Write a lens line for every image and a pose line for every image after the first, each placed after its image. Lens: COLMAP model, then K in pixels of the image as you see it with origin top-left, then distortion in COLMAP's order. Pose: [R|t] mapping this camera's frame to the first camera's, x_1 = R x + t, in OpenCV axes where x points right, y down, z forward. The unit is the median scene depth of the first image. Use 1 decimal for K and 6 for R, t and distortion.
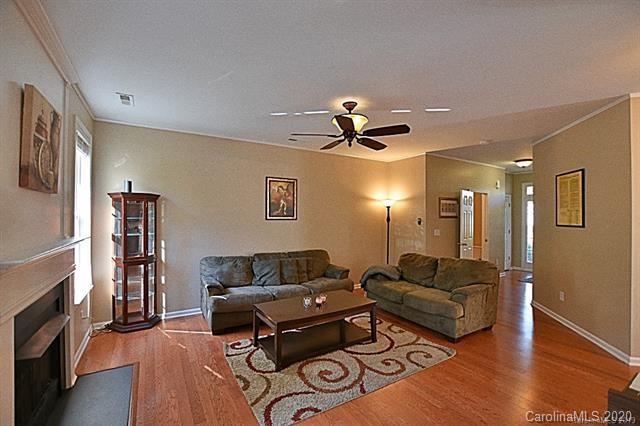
lens RADIAL K [[283.5, 0, 324.4], [0, 283.5, 214.6], [0, 0, 1]] dist [-0.029910, 0.003073]
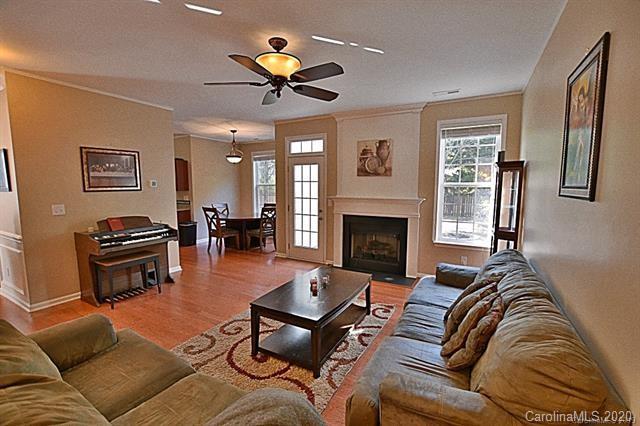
lens RADIAL K [[283.5, 0, 322.2], [0, 283.5, 213.4], [0, 0, 1]] dist [-0.029910, 0.003073]
pose [[-0.876719, 0.041383, -0.479220, 0.325488], [-0.002771, 0.995841, 0.091066, 0.009876], [0.480995, 0.081168, -0.872958, 1.540804]]
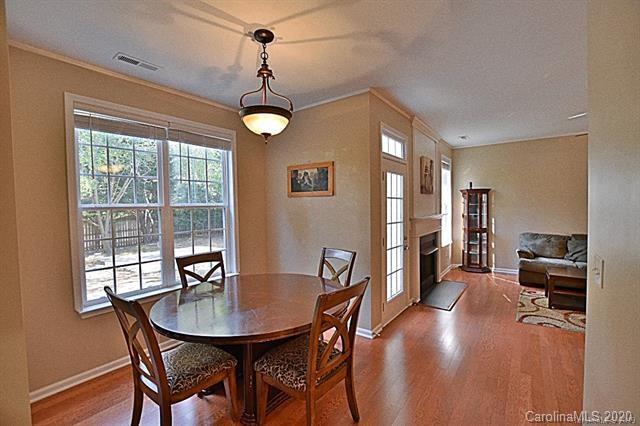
lens RADIAL K [[283.5, 0, 319.3], [0, 283.5, 215.8], [0, 0, 1]] dist [-0.029910, 0.003073]
pose [[0.369355, 0.026317, -0.928916, 0.514741], [0.024345, 0.998982, 0.037982, -0.003896], [0.928969, -0.036643, 0.368338, -0.446972]]
